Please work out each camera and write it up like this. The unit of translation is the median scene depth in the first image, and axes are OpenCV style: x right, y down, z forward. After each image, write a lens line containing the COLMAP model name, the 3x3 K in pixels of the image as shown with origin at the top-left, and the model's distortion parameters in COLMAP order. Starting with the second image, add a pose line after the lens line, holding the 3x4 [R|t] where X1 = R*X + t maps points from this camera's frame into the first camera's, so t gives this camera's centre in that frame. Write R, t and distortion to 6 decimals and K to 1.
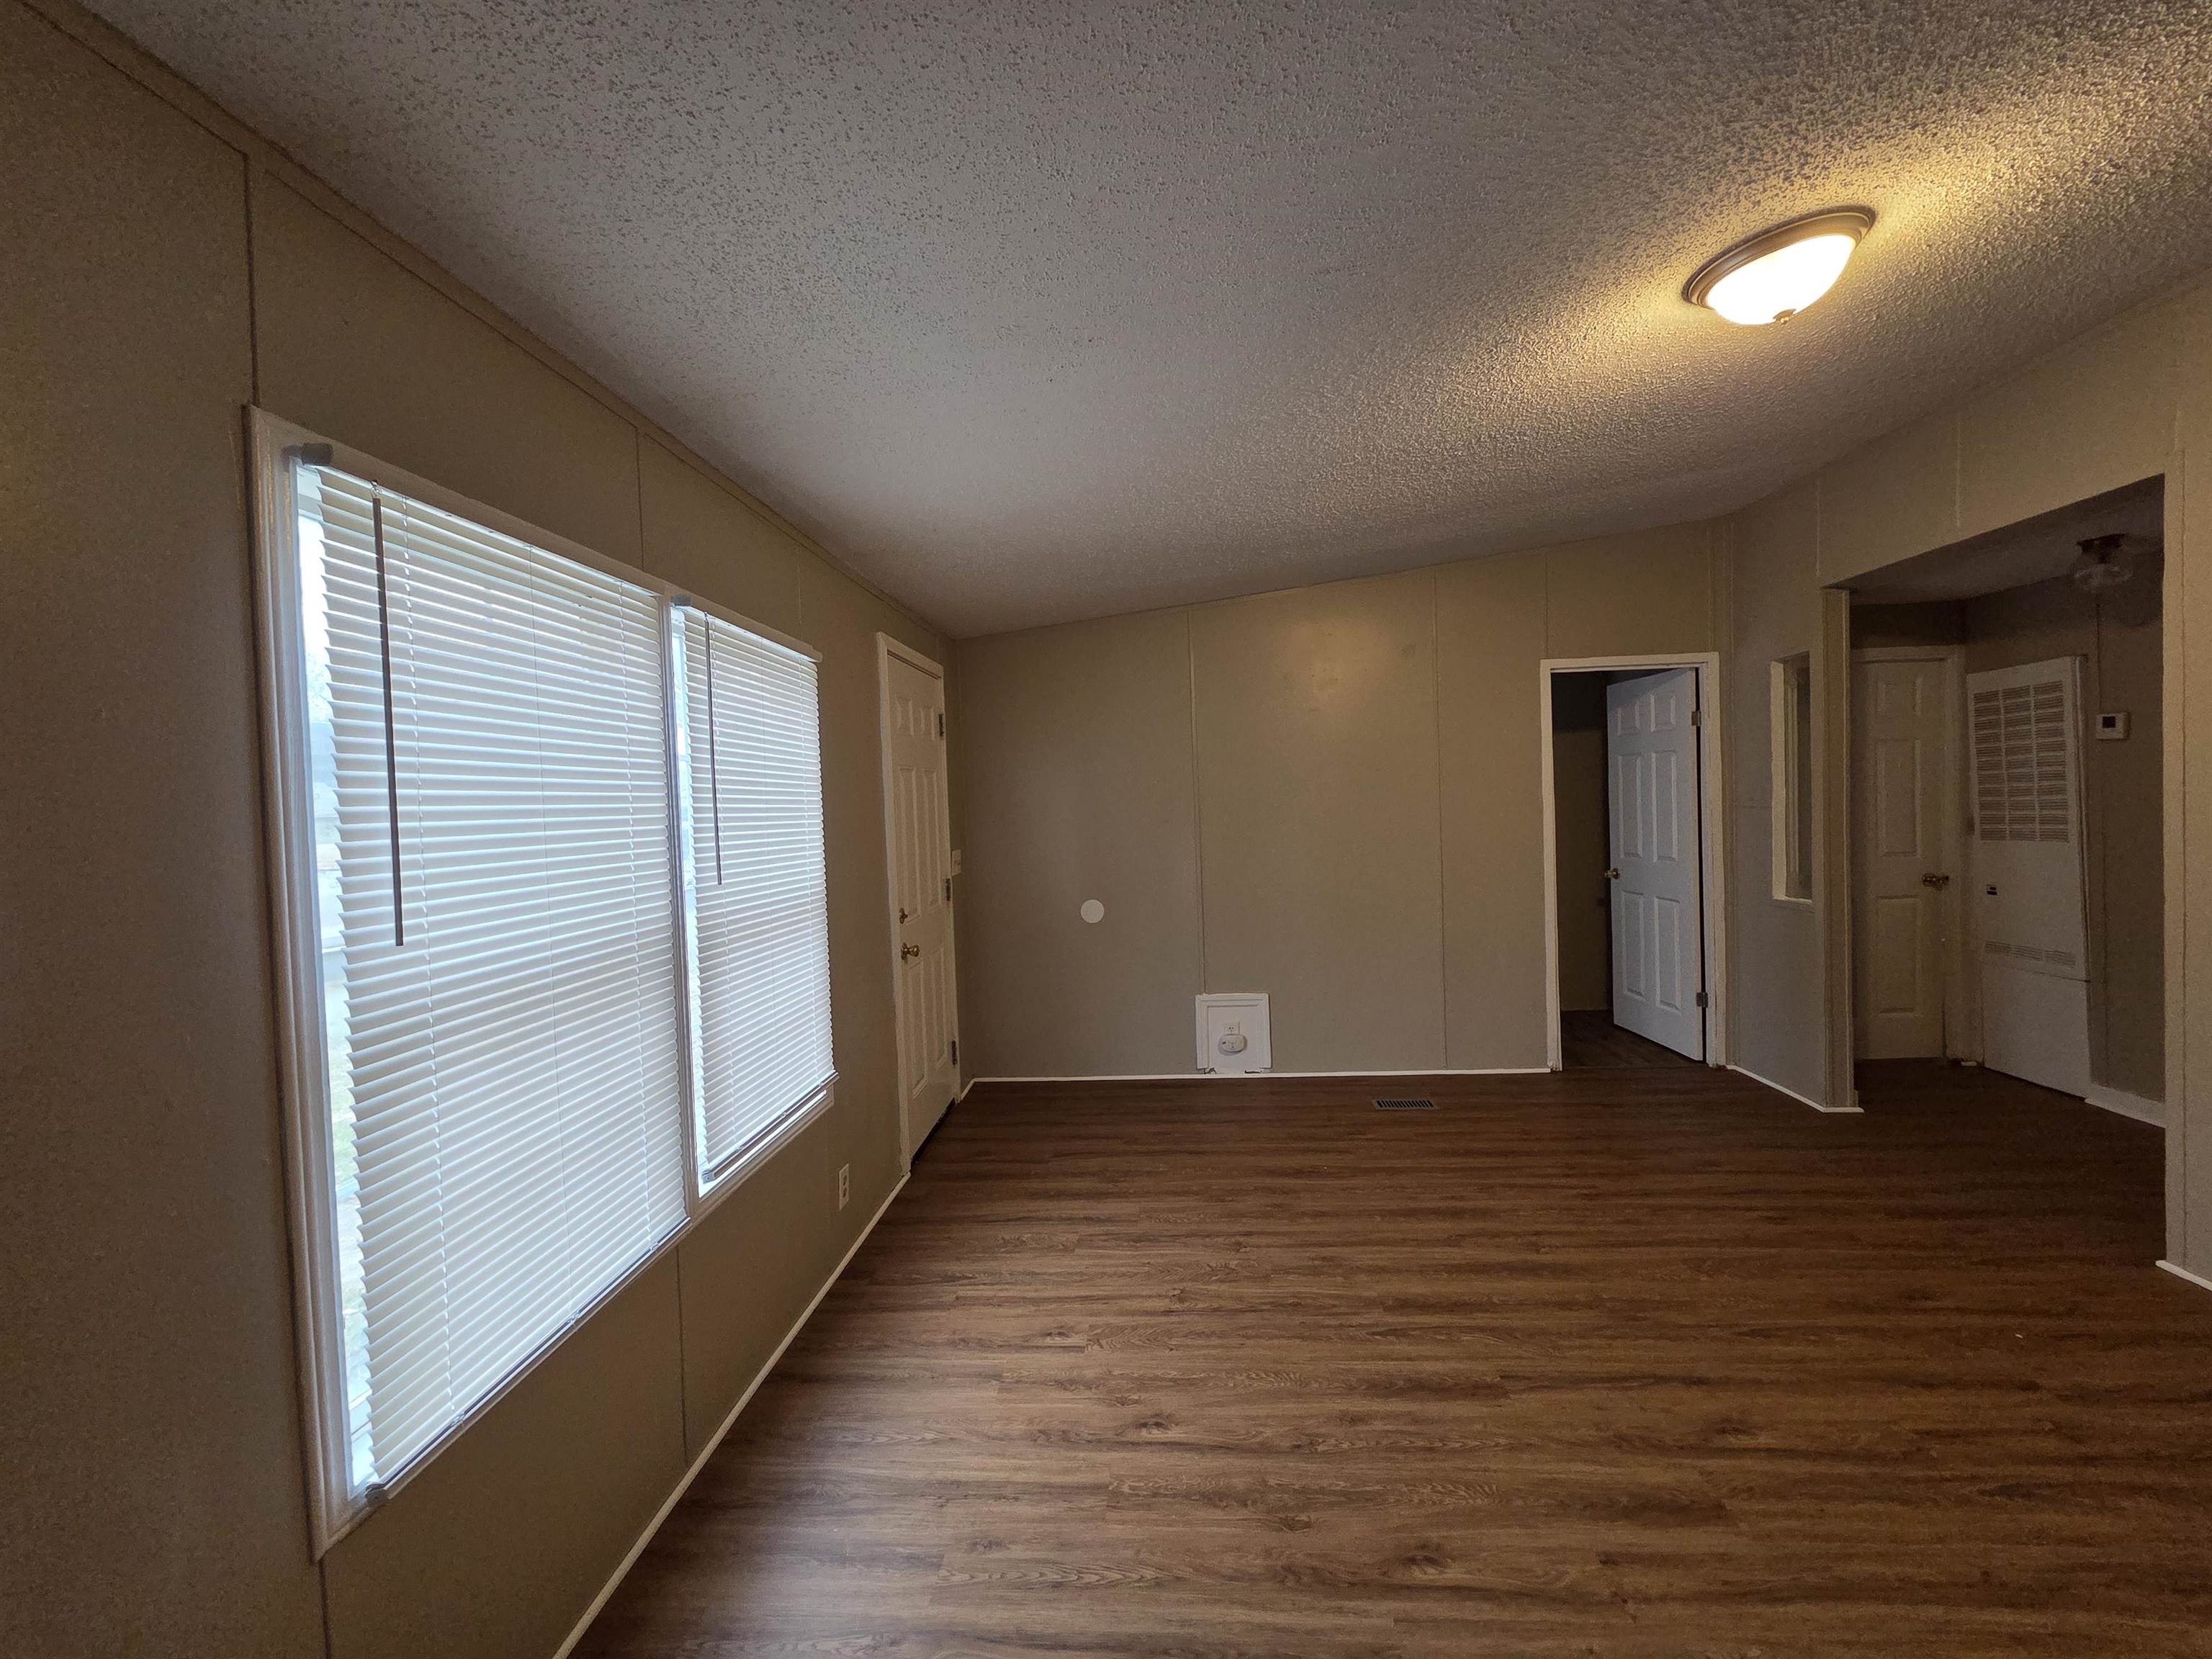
lens RADIAL K [[917.9, 0, 1105.1], [0, 917.9, 825.3], [0, 0, 1]] dist [-0.000761, -0.000102]
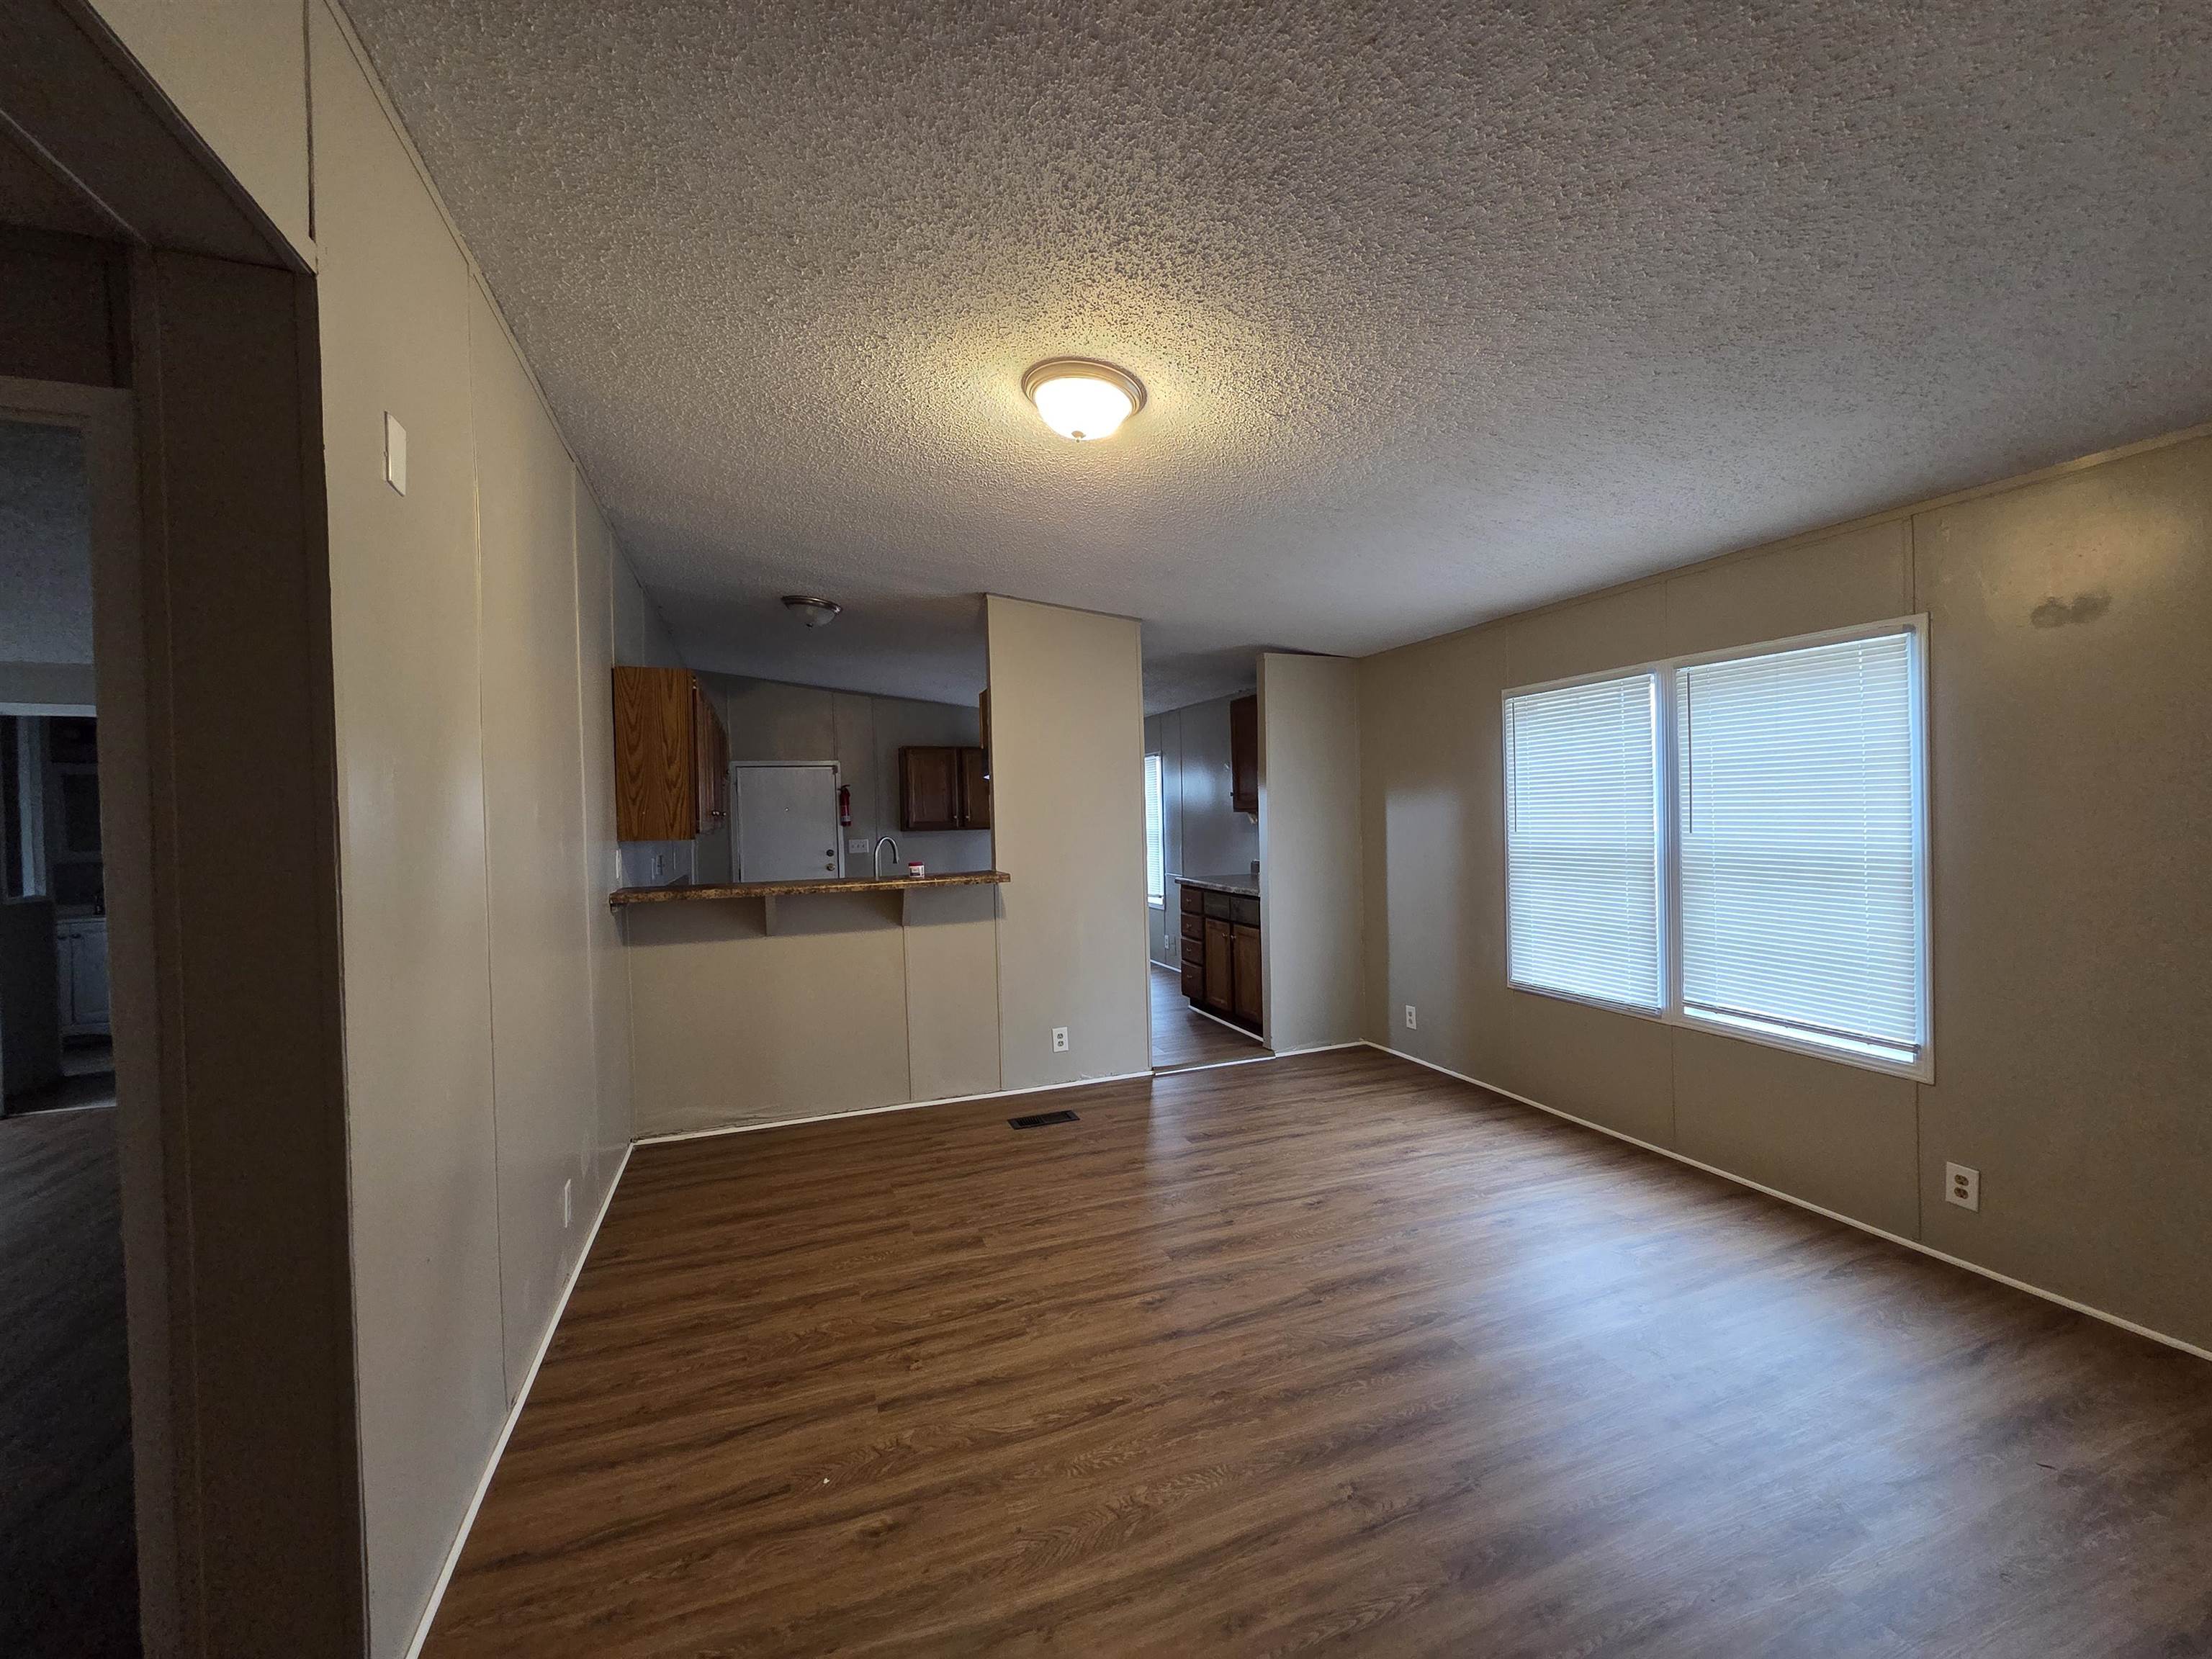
lens RADIAL K [[917.9, 0, 1091.1], [0, 917.9, 838.3], [0, 0, 1]] dist [-0.000761, -0.000102]
pose [[-0.918716, 0.067150, -0.389167, 1.160306], [0.046388, 0.996965, 0.062516, -0.076925], [0.392184, 0.039382, -0.919043, 2.016332]]
